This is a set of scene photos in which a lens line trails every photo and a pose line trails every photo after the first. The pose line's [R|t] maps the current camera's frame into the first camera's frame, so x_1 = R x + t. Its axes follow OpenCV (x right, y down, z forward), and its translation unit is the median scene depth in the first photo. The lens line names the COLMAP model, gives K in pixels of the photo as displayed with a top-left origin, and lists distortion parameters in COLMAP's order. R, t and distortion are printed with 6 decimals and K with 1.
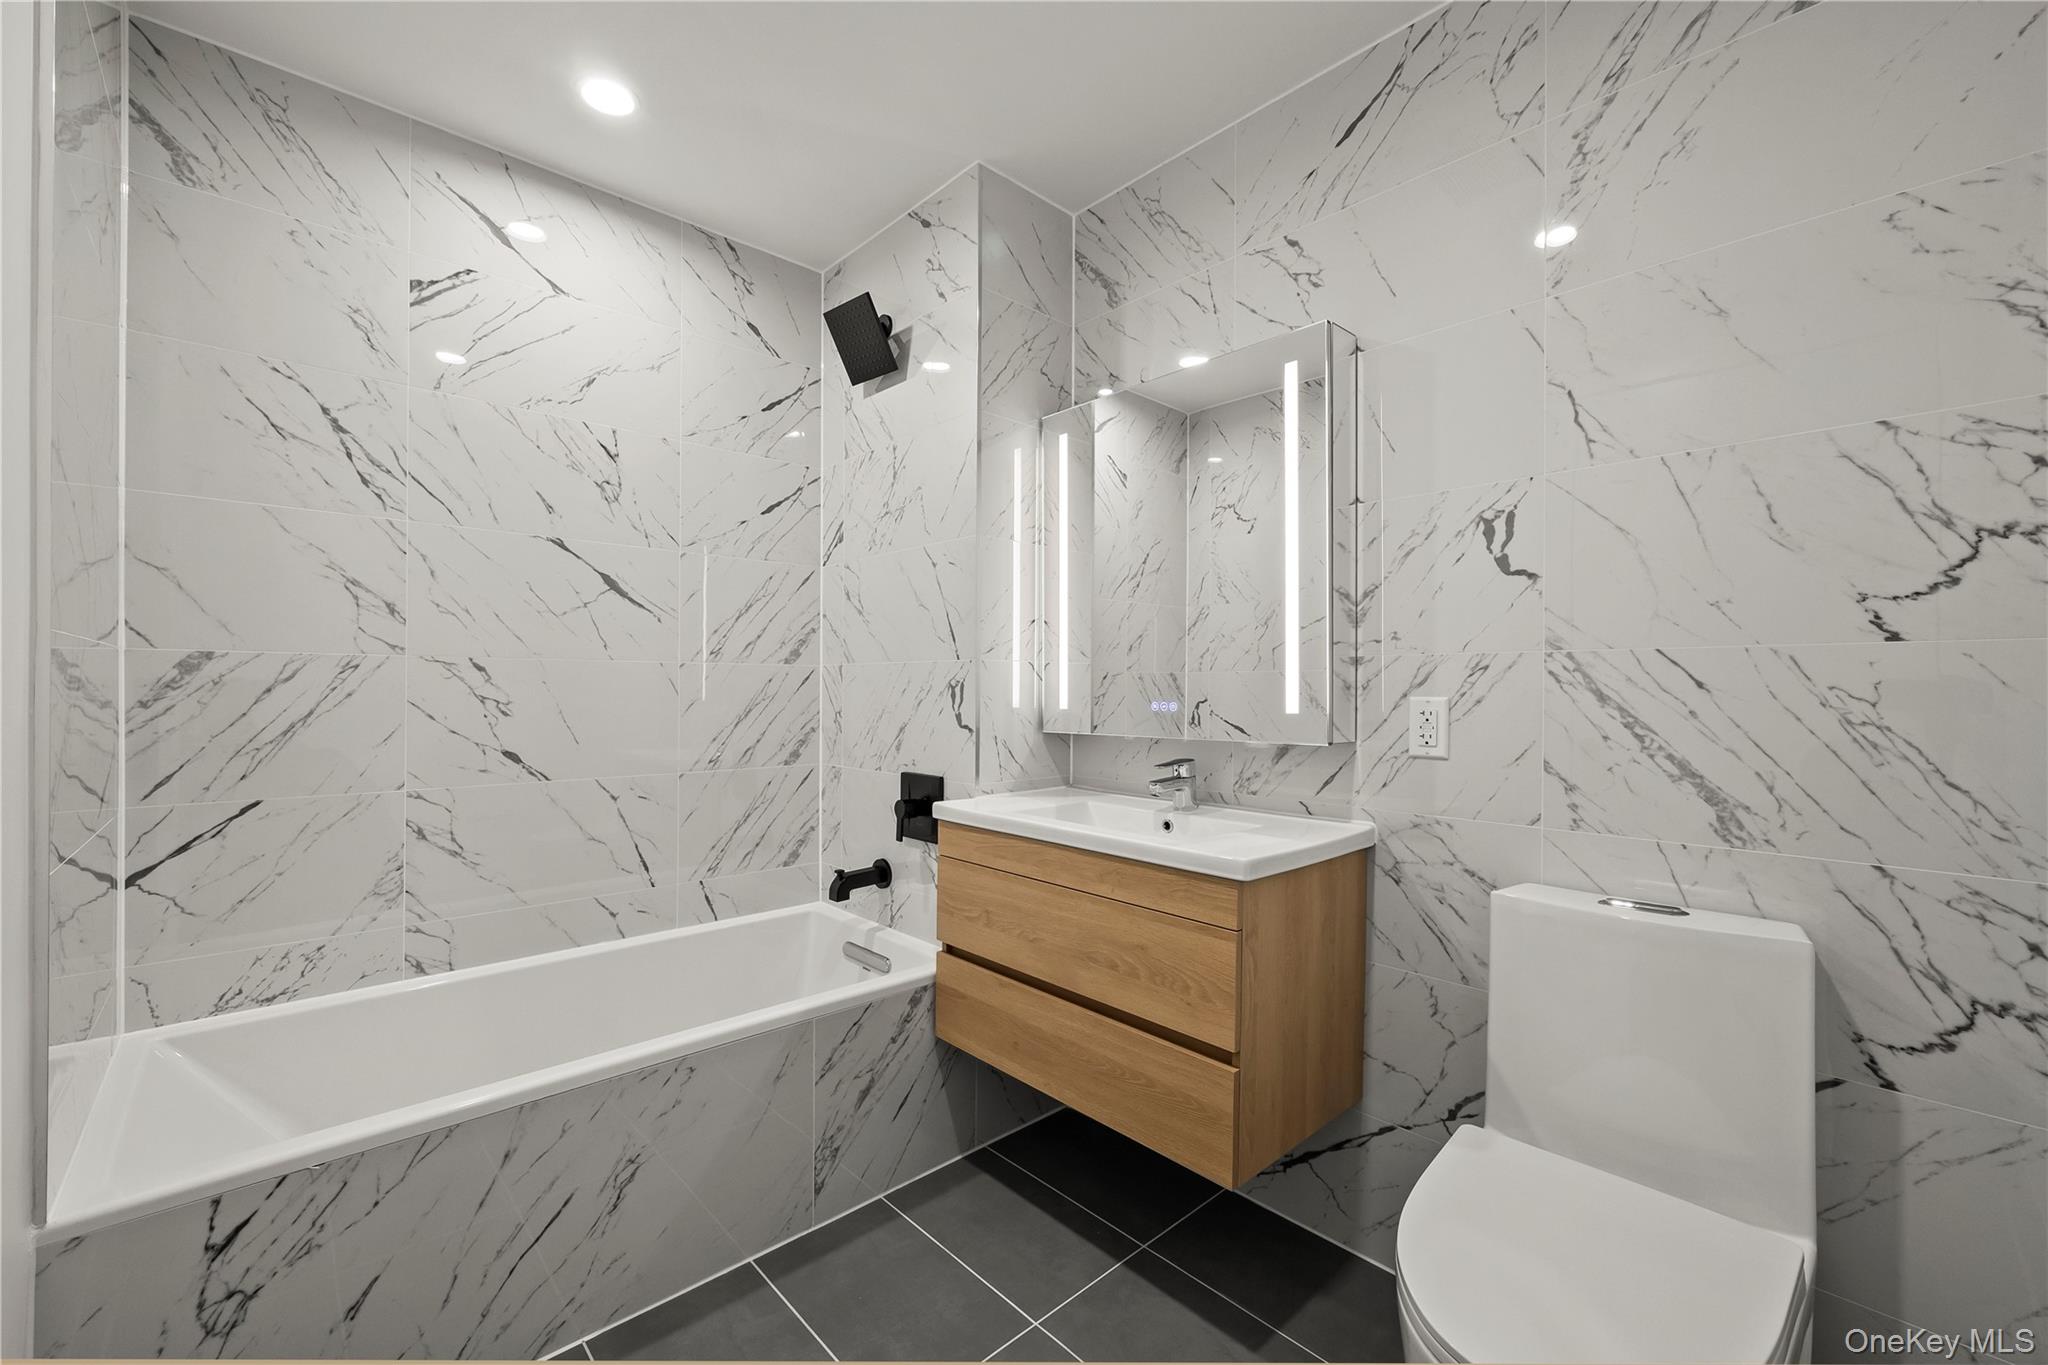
lens RADIAL K [[837.5, 0, 985.0], [0, 837.5, 680.9], [0, 0, 1]] dist [-0.001397, 0.000160]
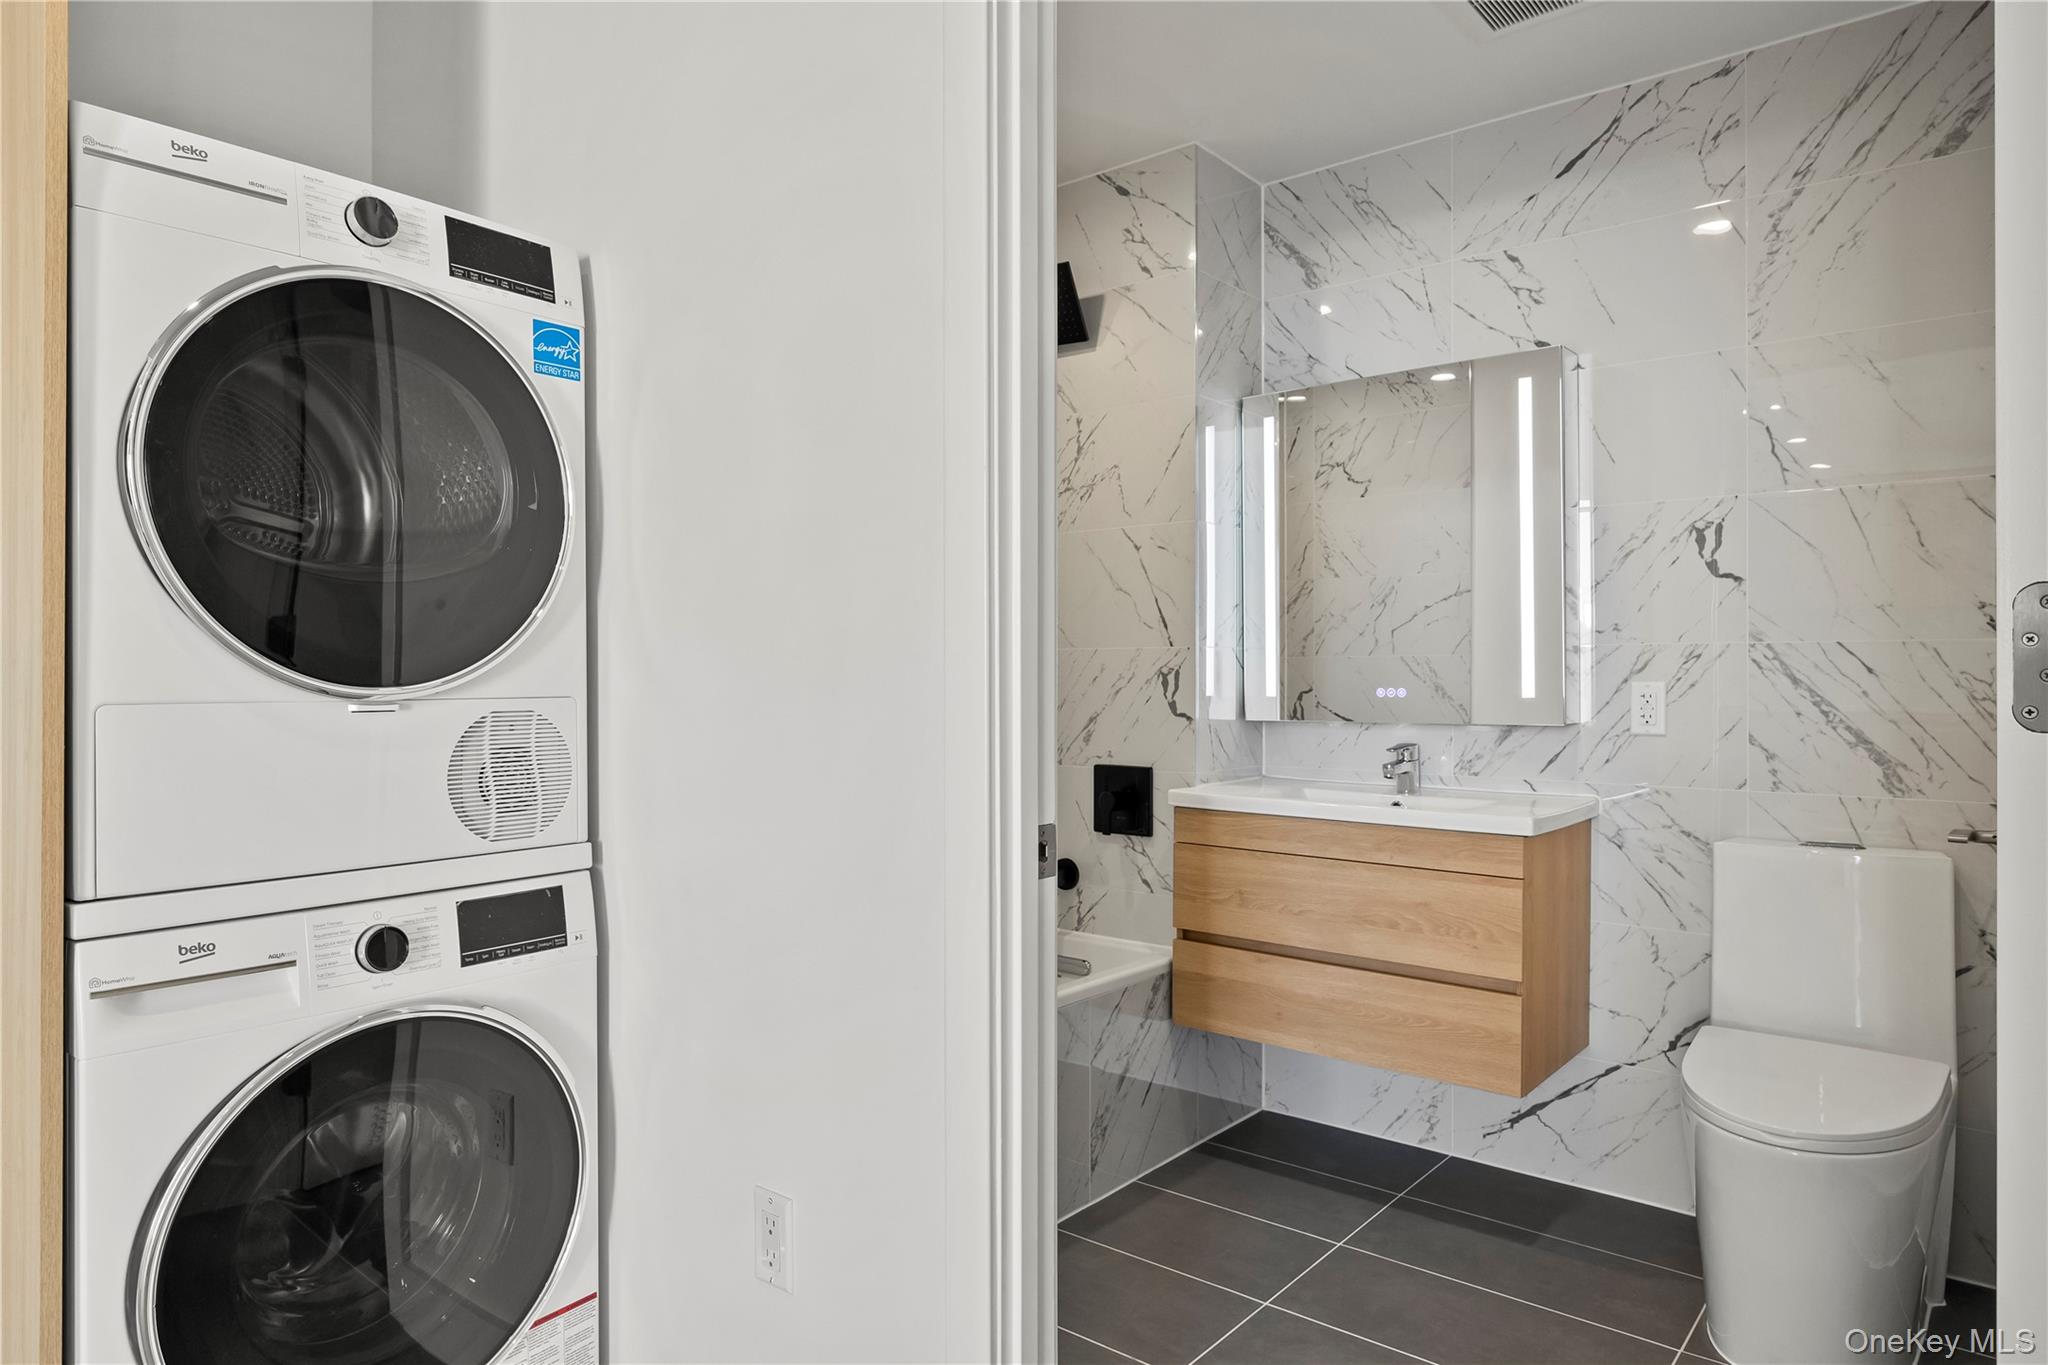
lens RADIAL K [[1233.0, 0, 1021.8], [0, 1233.0, 657.0], [0, 0, 1]] dist [0.004483, -0.002794]
pose [[0.989036, -0.001228, 0.147670, -0.545415], [0.002357, 0.999969, -0.007468, -0.003595], [-0.147656, 0.007734, 0.989009, -0.519754]]
